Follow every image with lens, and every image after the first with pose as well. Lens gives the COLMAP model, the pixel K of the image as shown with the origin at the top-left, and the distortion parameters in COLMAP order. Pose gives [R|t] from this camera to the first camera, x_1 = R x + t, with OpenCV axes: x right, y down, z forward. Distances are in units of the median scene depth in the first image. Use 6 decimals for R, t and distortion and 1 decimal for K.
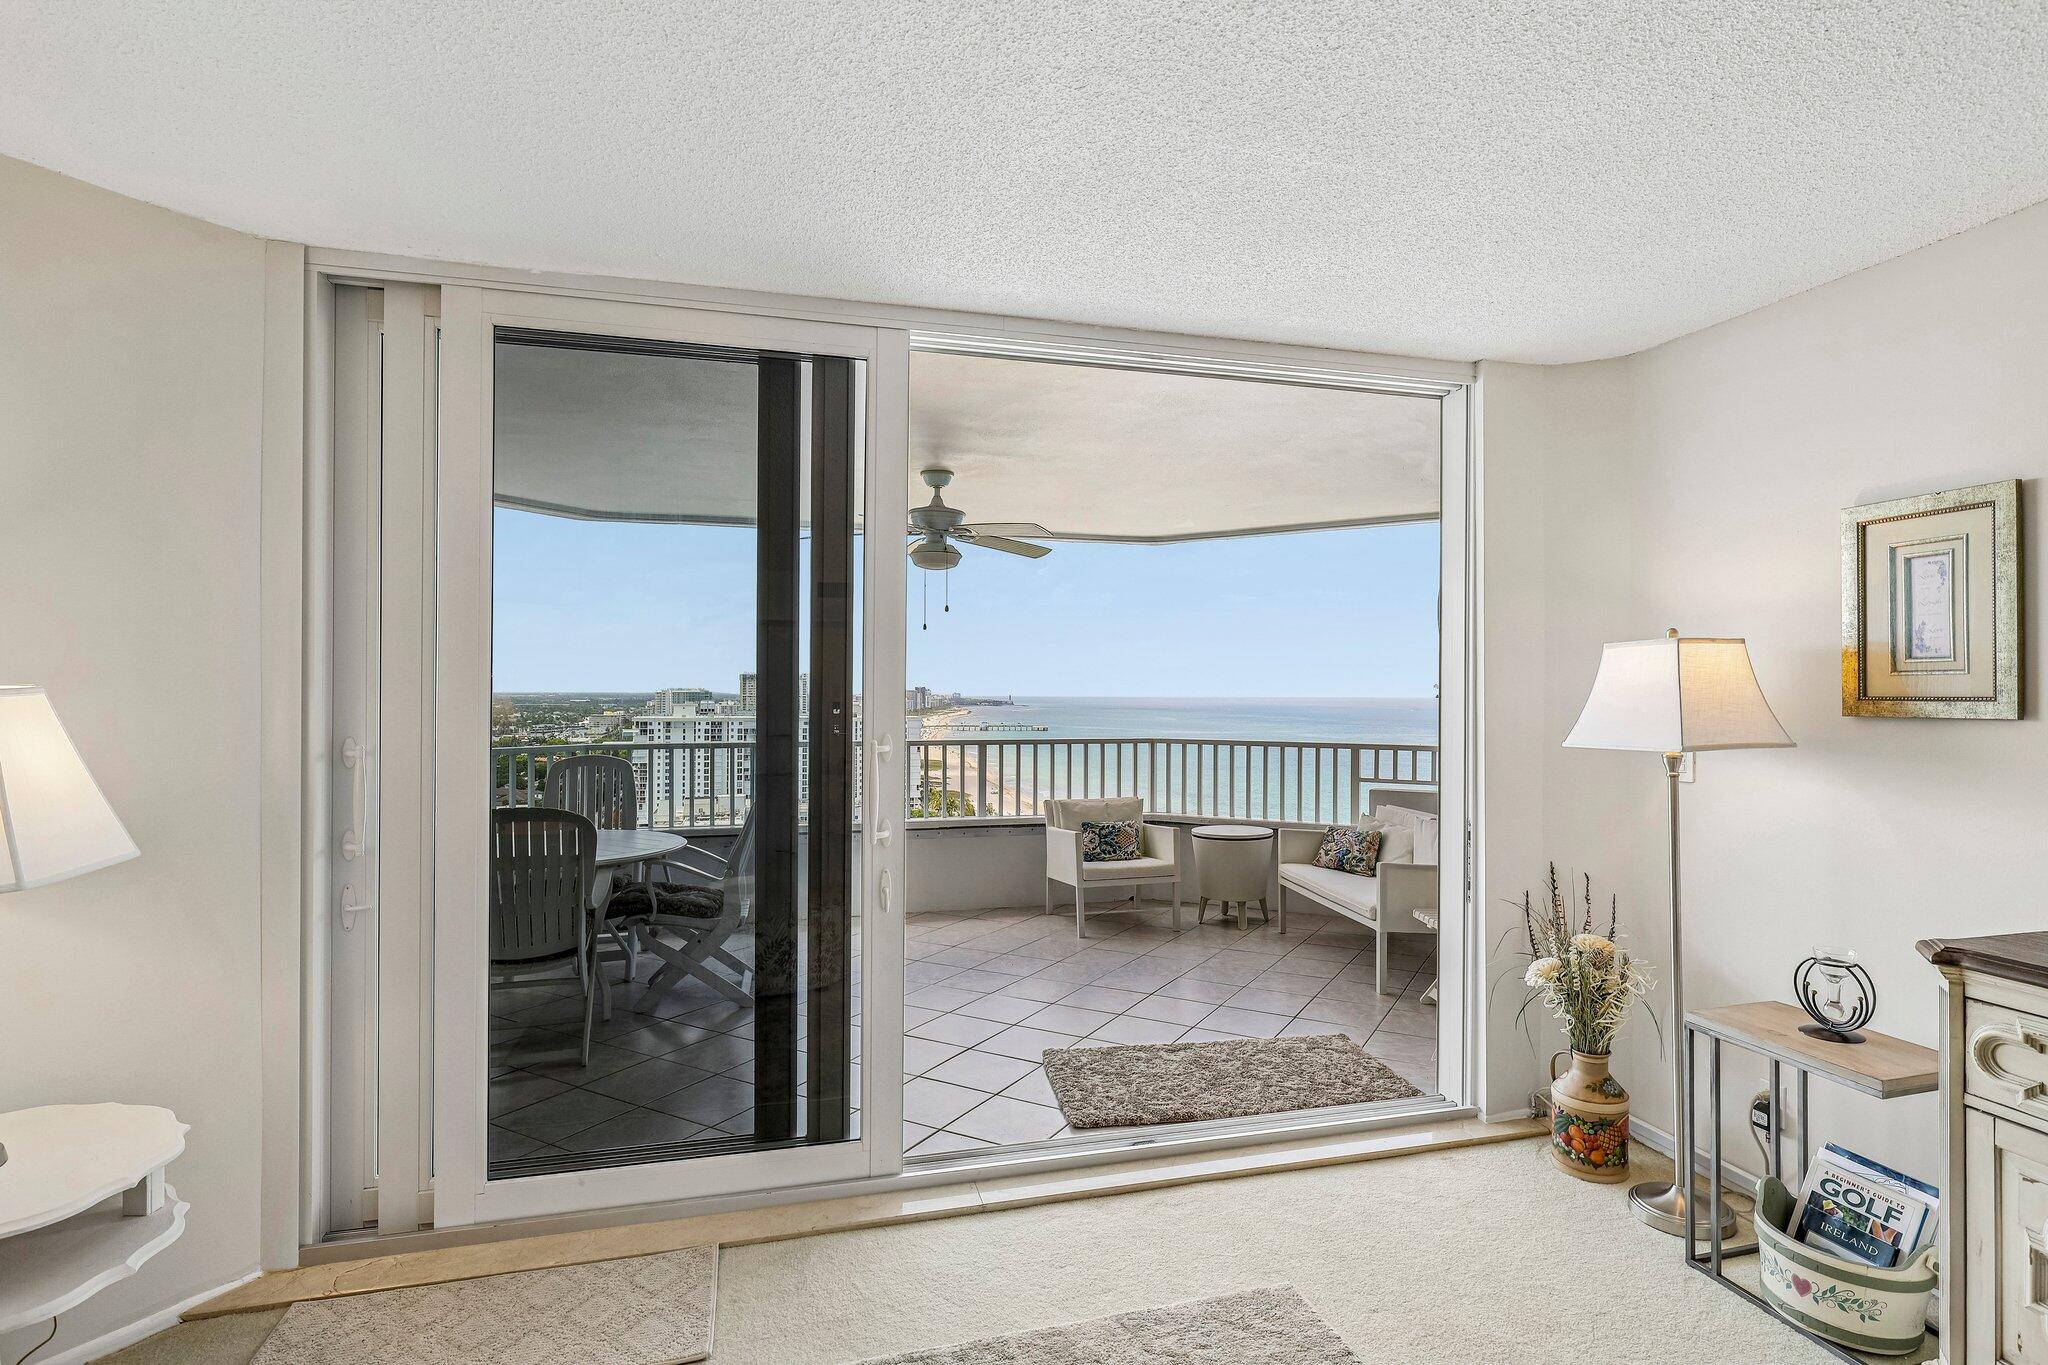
lens RADIAL K [[1018.7, 0, 1030.1], [0, 1018.7, 694.0], [0, 0, 1]] dist [0.003863, -0.004415]
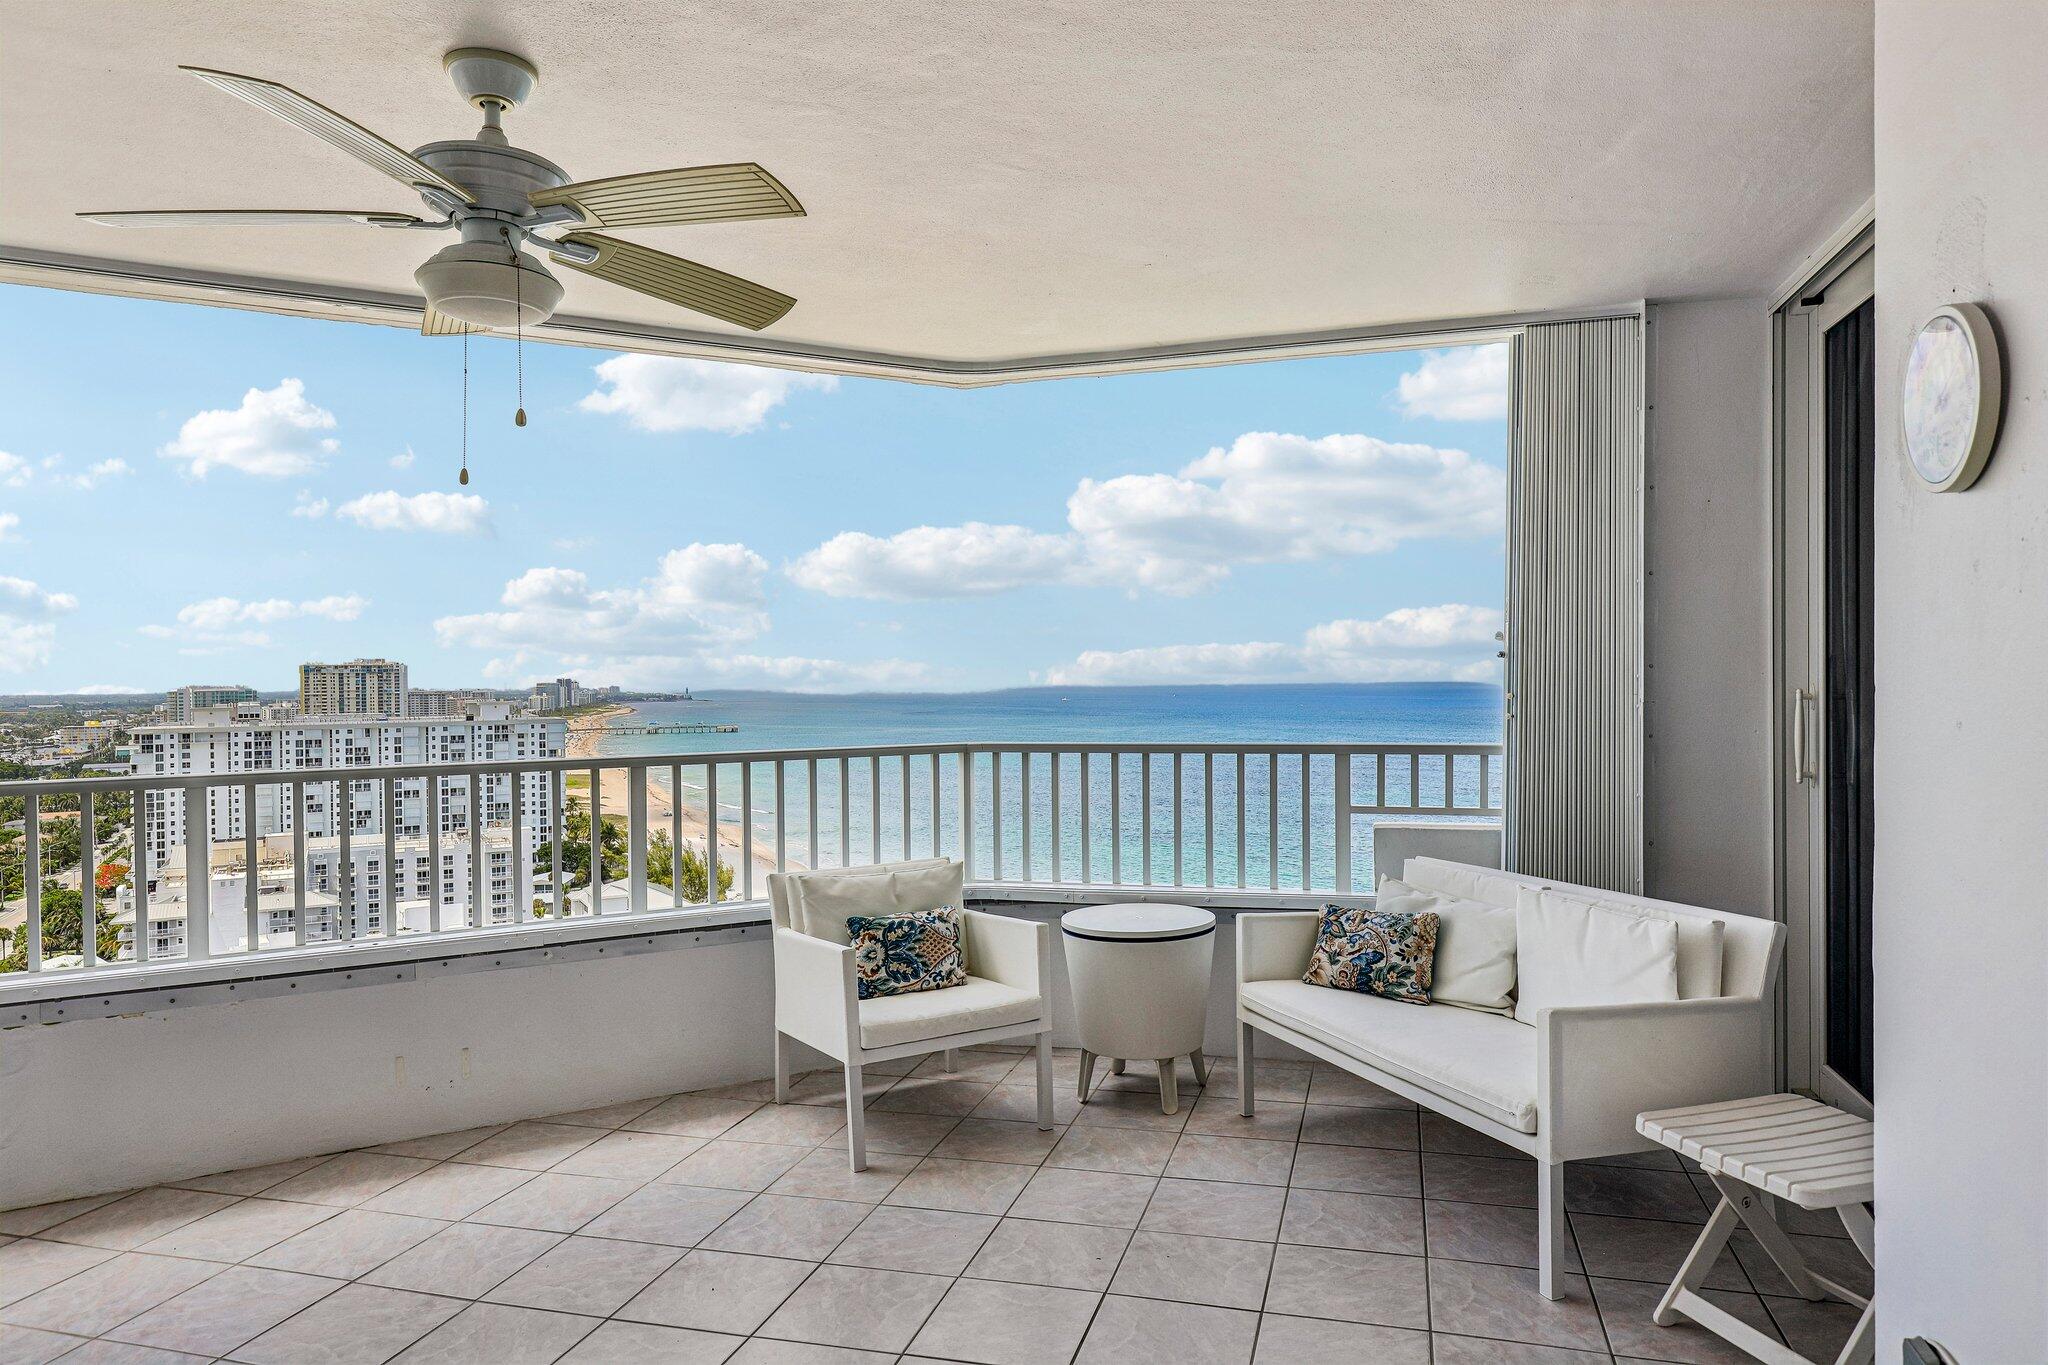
lens RADIAL K [[1266.5, 0, 1029.7], [0, 1266.5, 685.6], [0, 0, 1]] dist [0.005340, -0.004661]
pose [[0.969792, -0.015083, 0.243465, -0.015111], [0.014767, 0.999886, 0.003122, 0.016119], [-0.243485, 0.000568, 0.969905, 0.498153]]
